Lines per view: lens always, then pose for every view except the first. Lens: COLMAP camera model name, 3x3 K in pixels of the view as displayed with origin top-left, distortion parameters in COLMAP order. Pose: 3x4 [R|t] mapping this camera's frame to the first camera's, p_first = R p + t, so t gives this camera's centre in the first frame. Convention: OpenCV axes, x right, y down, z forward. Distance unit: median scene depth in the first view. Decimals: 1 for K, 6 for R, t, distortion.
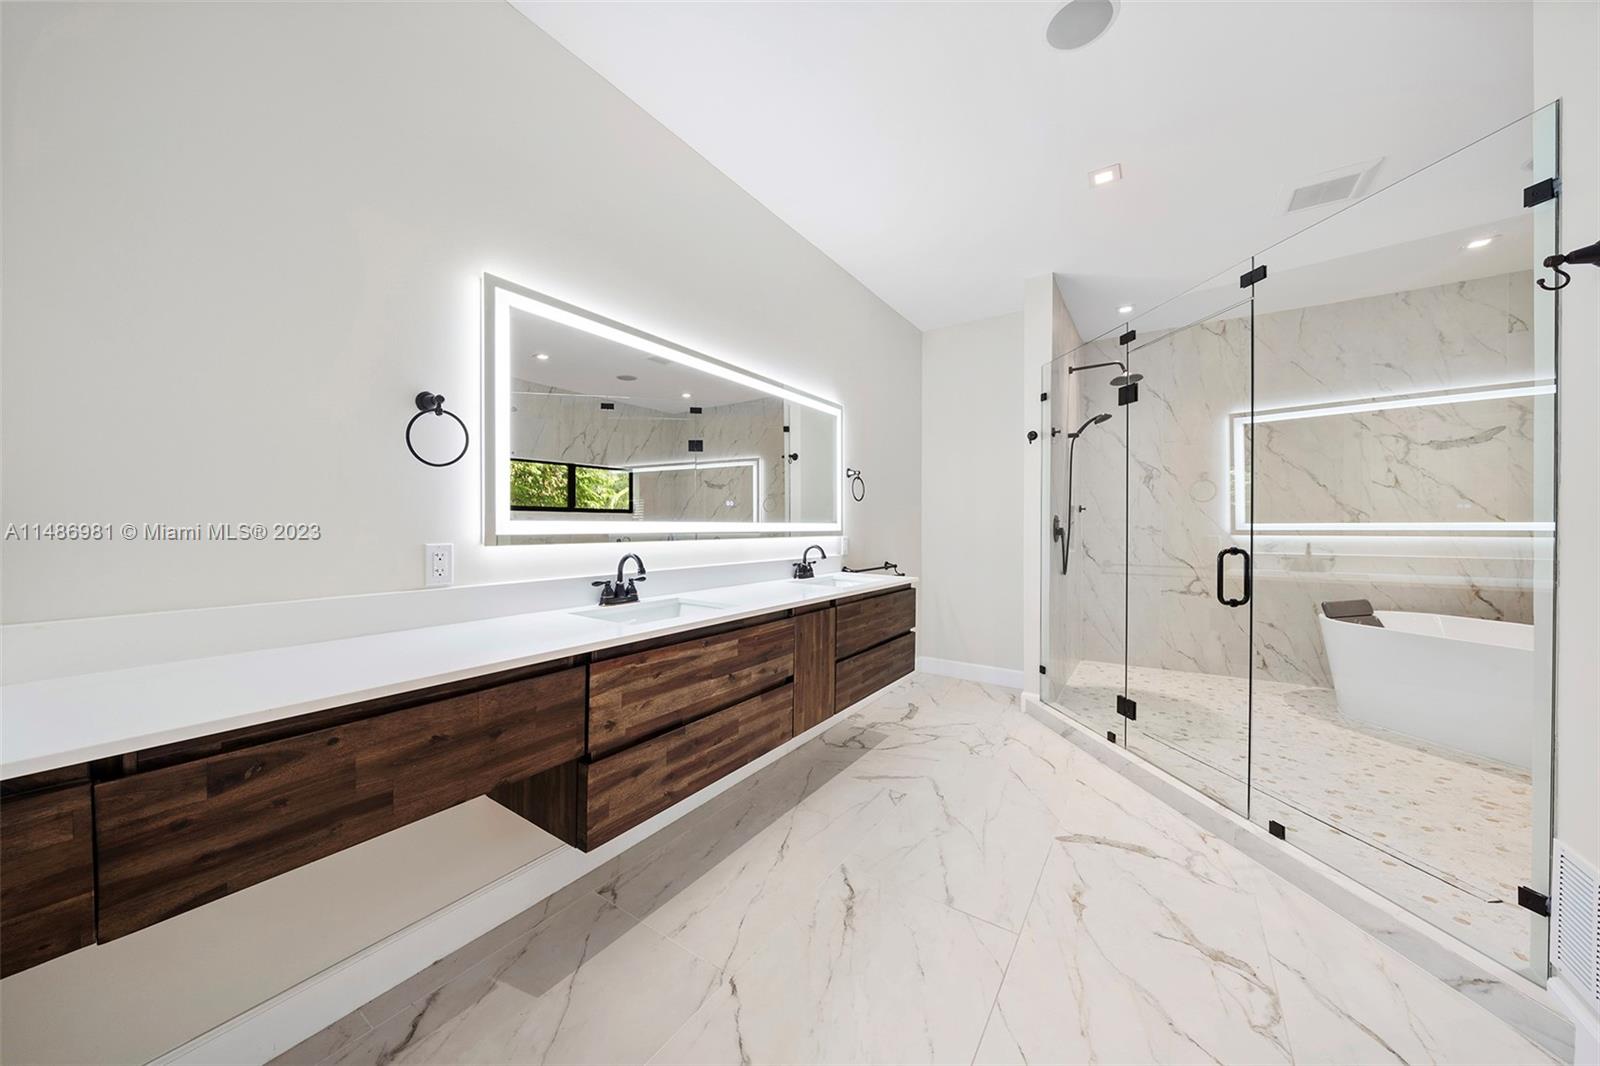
lens RADIAL K [[538.7, 0, 800.0], [0, 538.7, 533.0], [0, 0, 1]] dist [-0.001167, -0.000110]
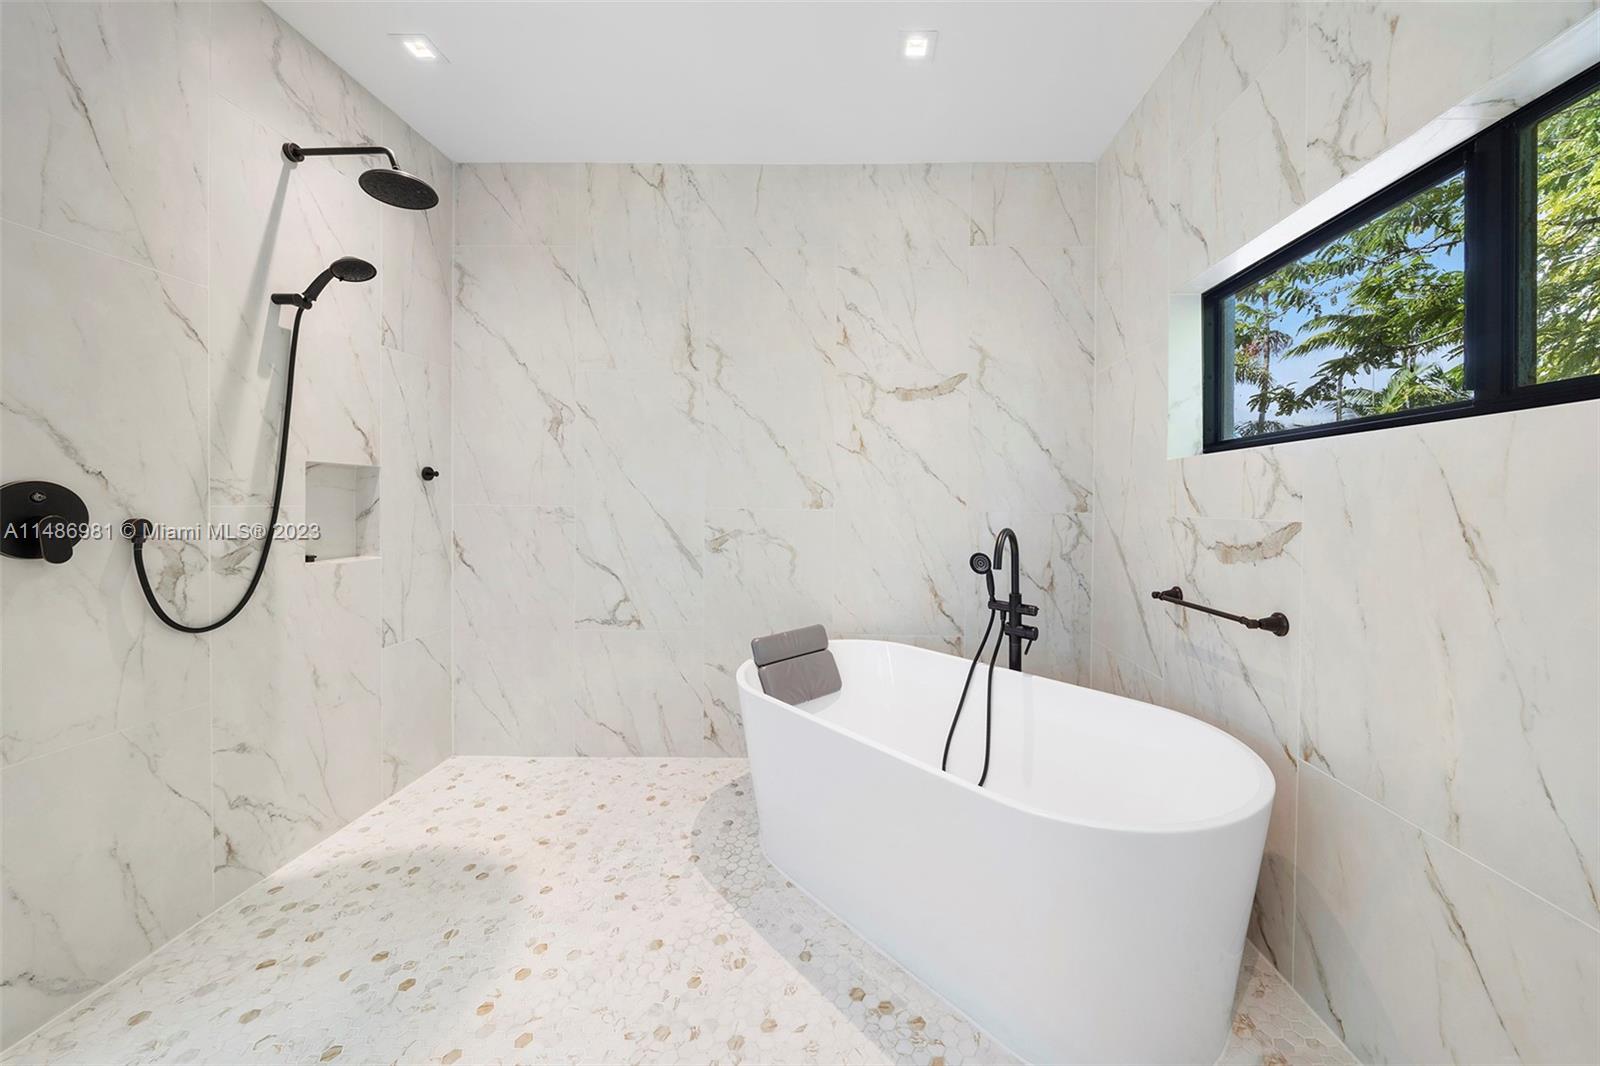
lens RADIAL K [[555.0, 0, 829.4], [0, 555.0, 512.2], [0, 0, 1]] dist [-0.000088, -0.000030]
pose [[0.849173, -0.003076, 0.528105, 0.734752], [-0.003121, 0.999936, 0.010842, -0.019226], [-0.528105, -0.010855, 0.849110, 0.445415]]
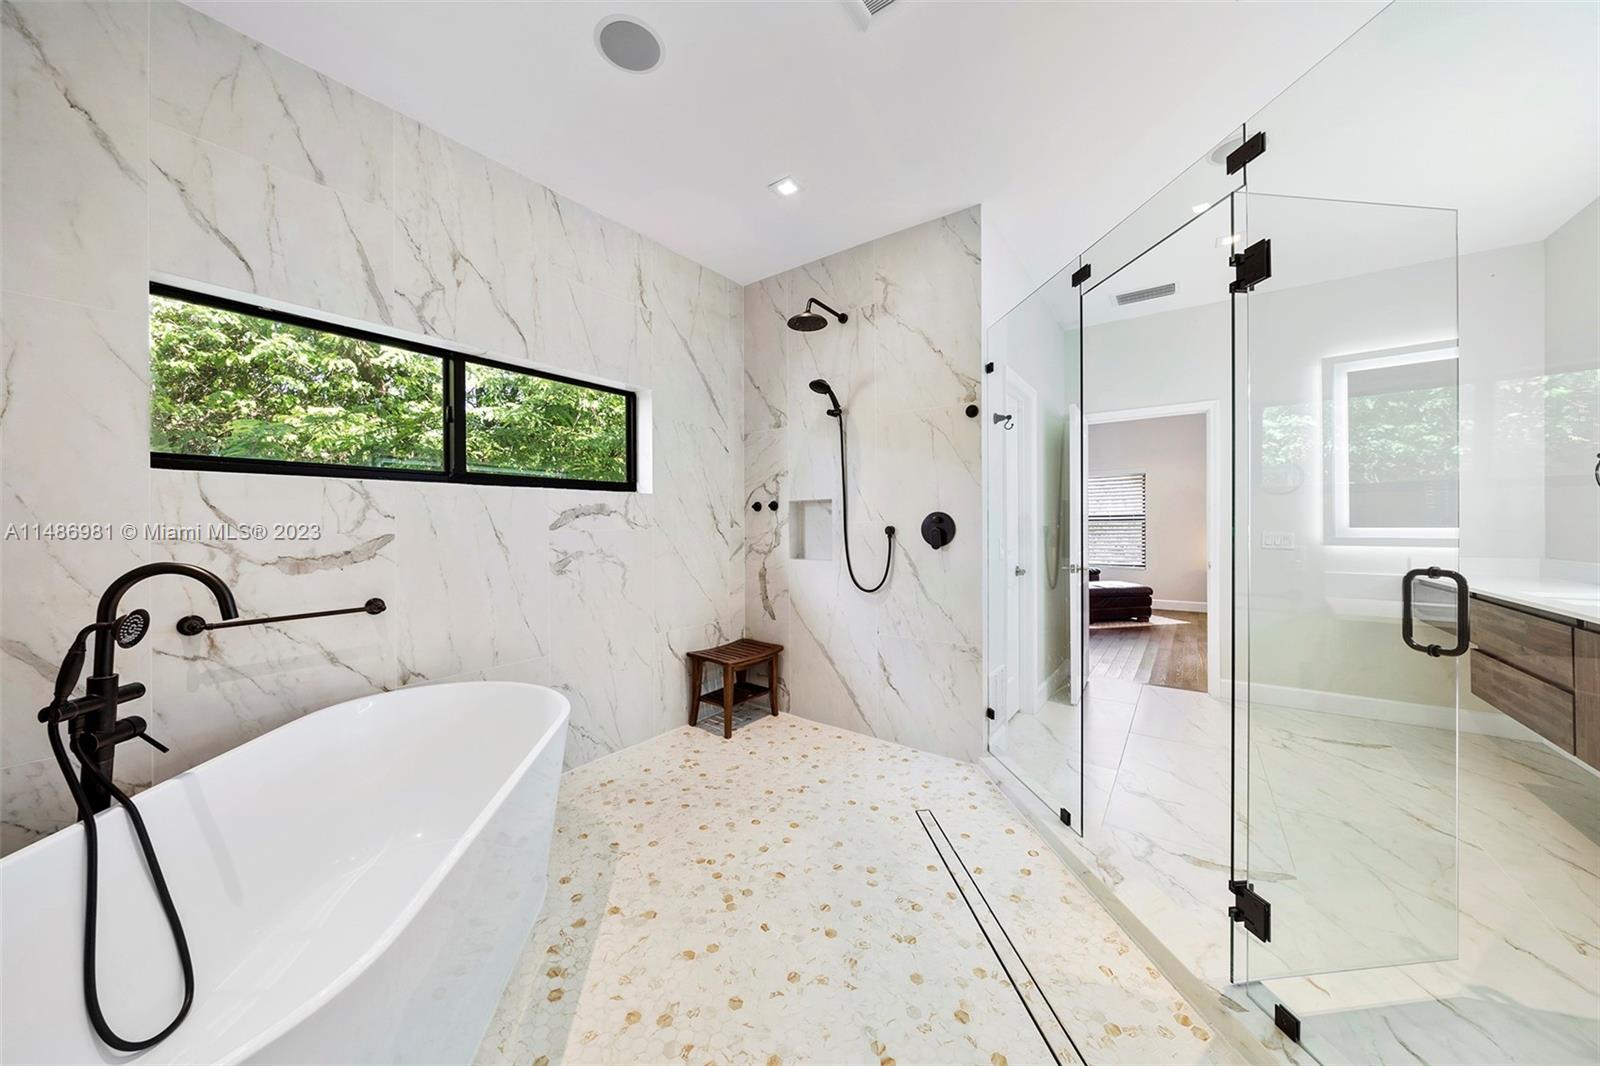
lens RADIAL K [[521.7, 0, 797.7], [0, 521.7, 519.5], [0, 0, 1]] dist [0.000191, -0.000032]
pose [[-0.998927, 0.002718, 0.046231, 0.761200], [0.002874, 0.999990, 0.003288, -0.025099], [-0.046221, 0.003417, -0.998925, 1.144859]]
